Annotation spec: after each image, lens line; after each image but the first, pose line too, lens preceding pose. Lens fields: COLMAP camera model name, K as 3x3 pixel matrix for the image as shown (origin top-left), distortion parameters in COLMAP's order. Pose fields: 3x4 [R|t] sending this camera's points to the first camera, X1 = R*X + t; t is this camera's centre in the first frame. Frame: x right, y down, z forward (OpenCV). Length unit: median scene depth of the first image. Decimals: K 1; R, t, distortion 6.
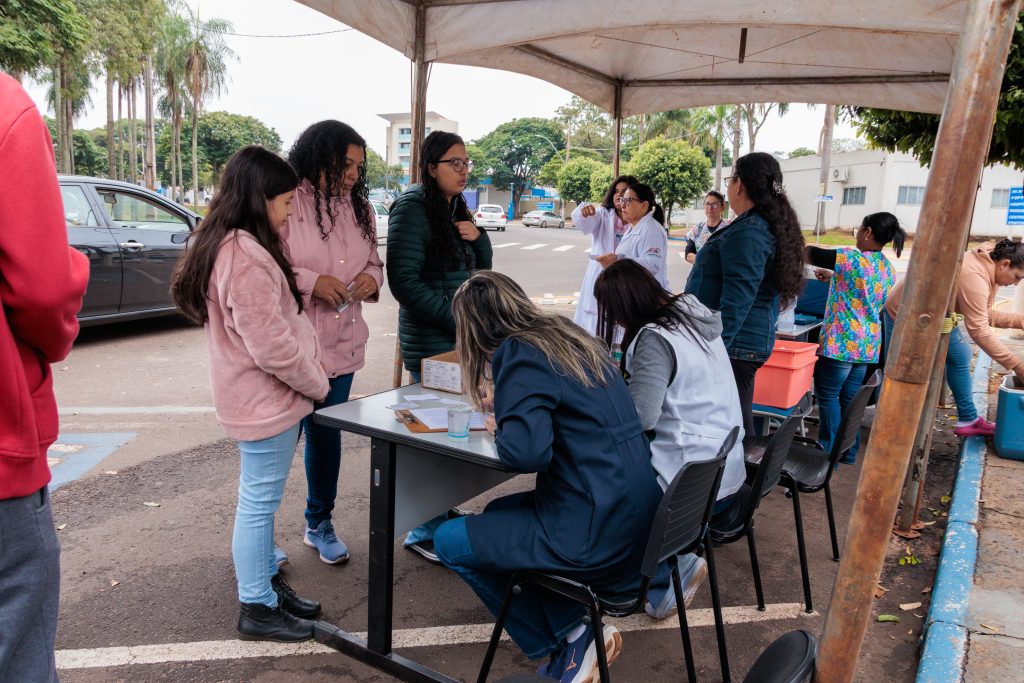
lens RADIAL K [[1139.3, 0, 512.0], [0, 1139.3, 341.5], [0, 0, 1]] dist [-0.012884, -0.025604]
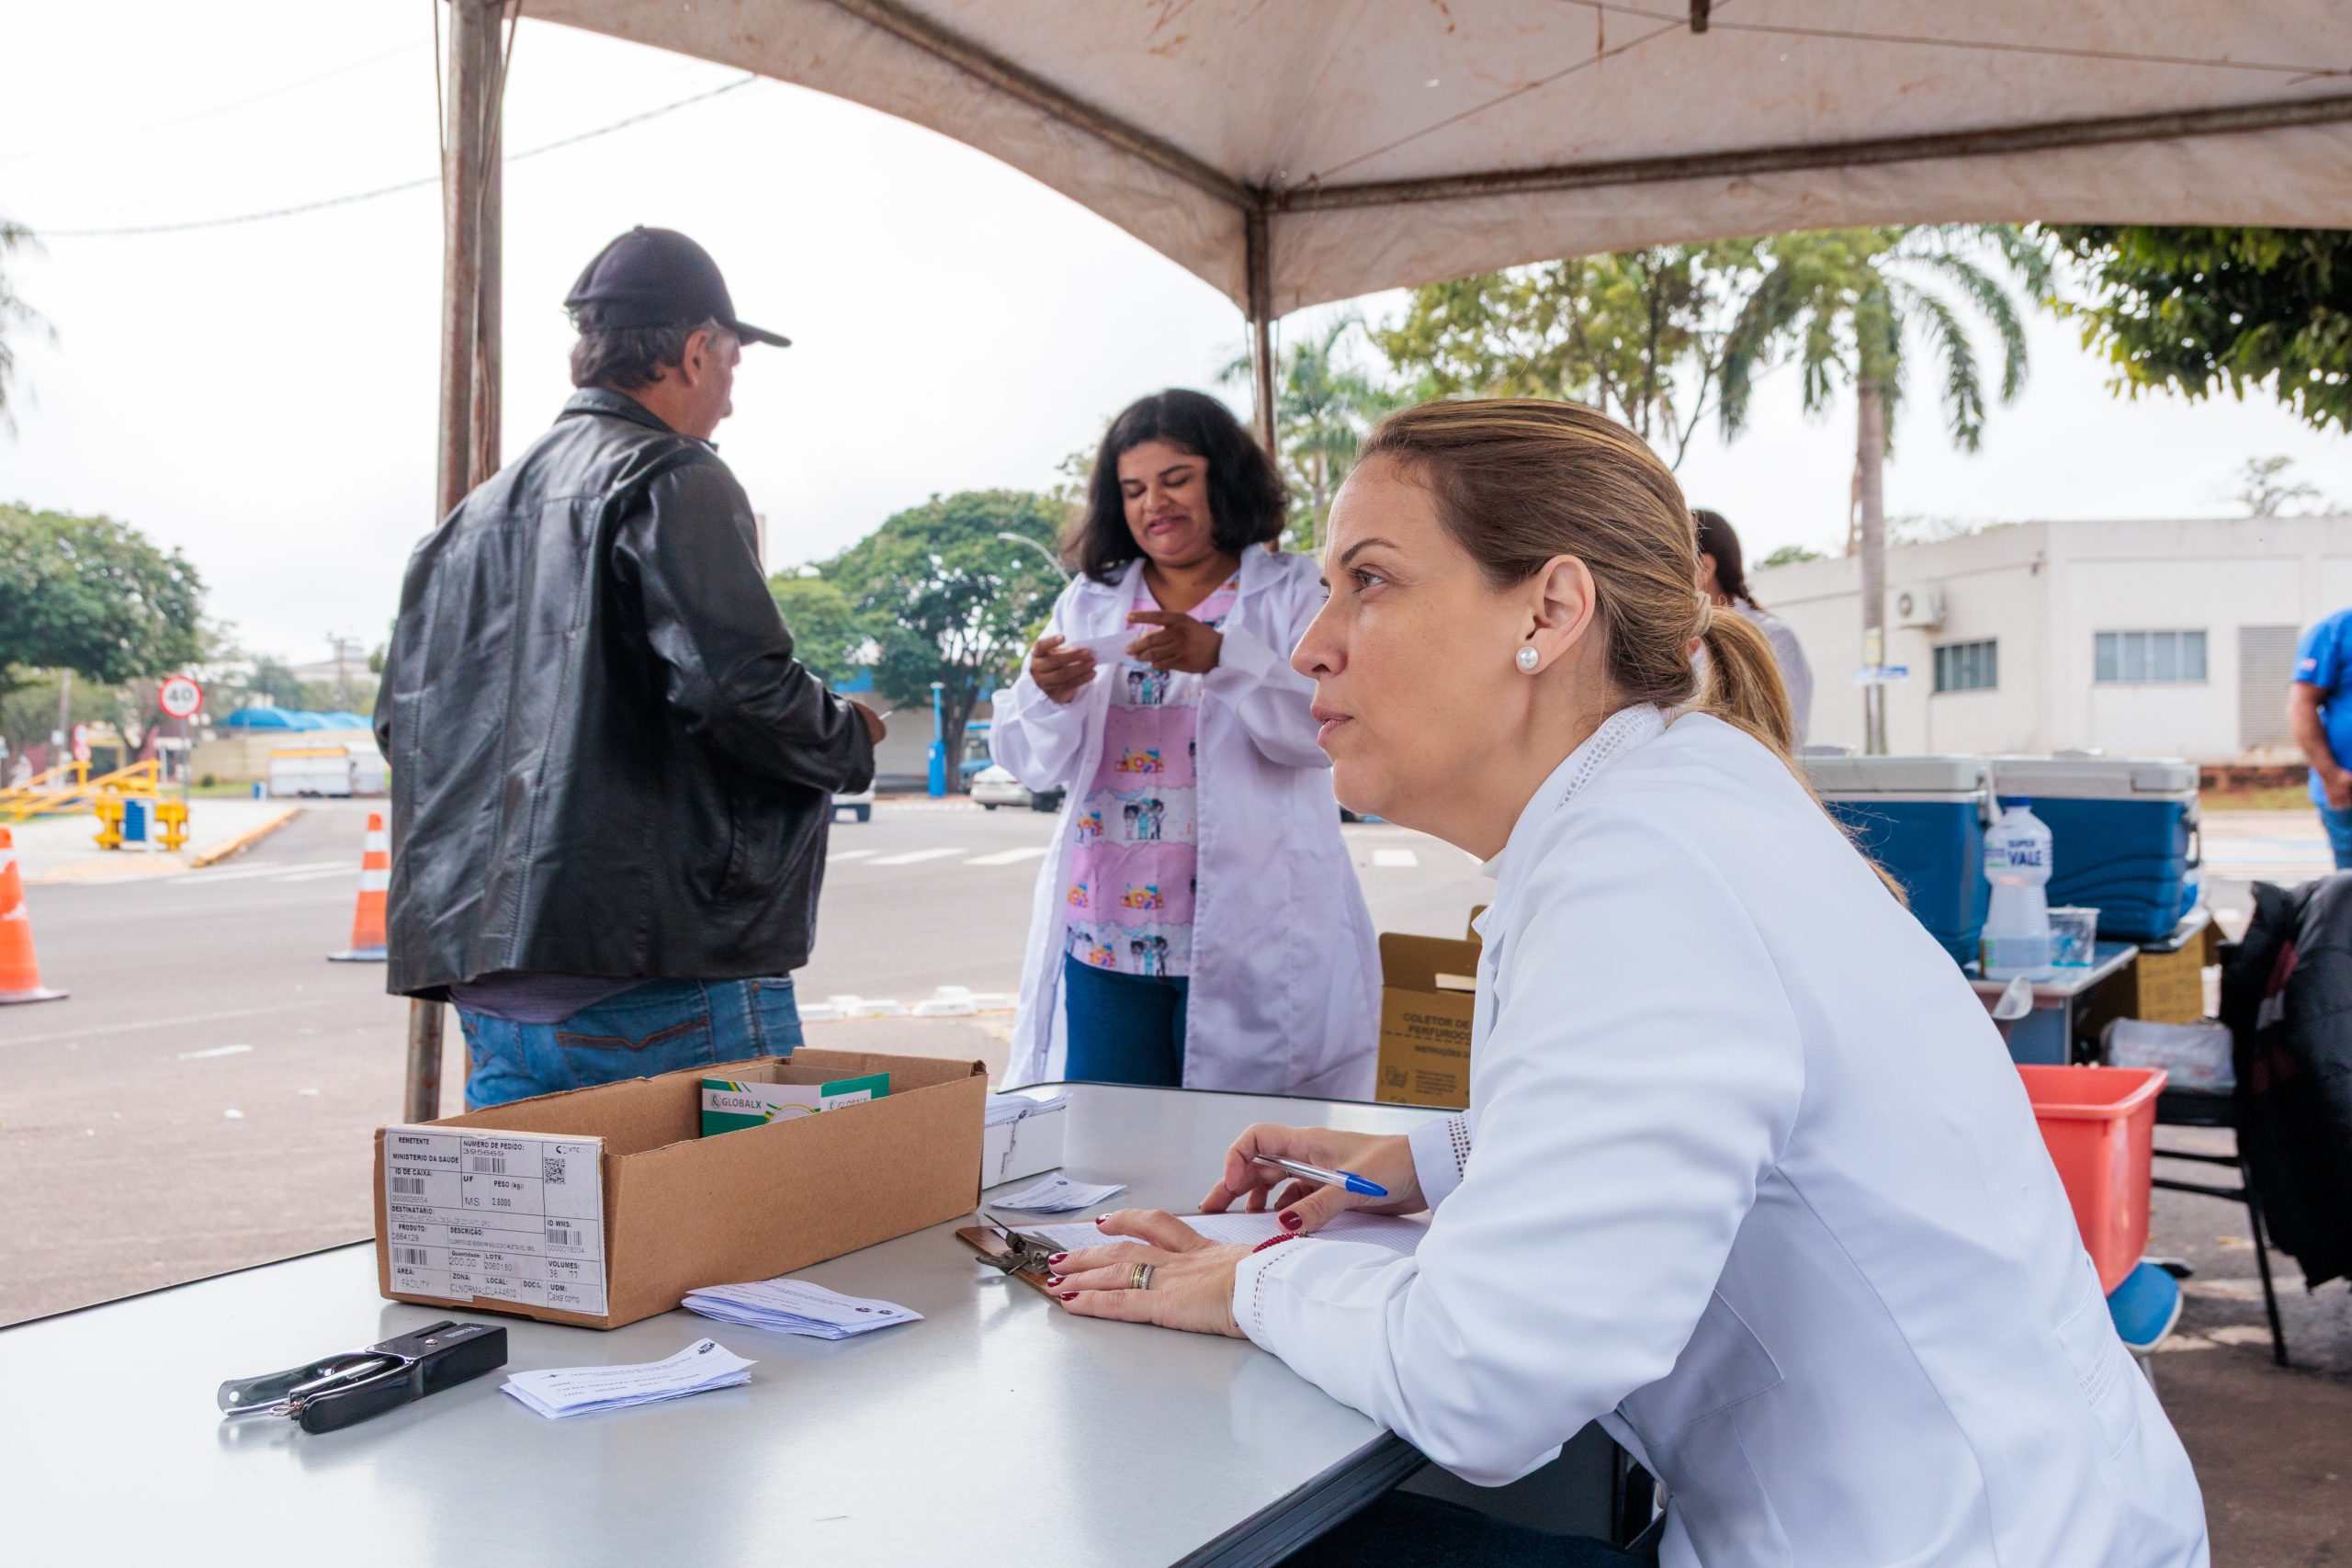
lens RADIAL K [[2616.5, 0, 1176.0], [0, 2616.5, 784.0], [0, 0, 1]] dist [-0.012884, -0.025604]
pose [[0.995917, -0.056201, 0.070644, 0.019309], [0.067191, 0.984114, -0.164332, 0.023813], [-0.060287, 0.168407, 0.983872, 0.378544]]
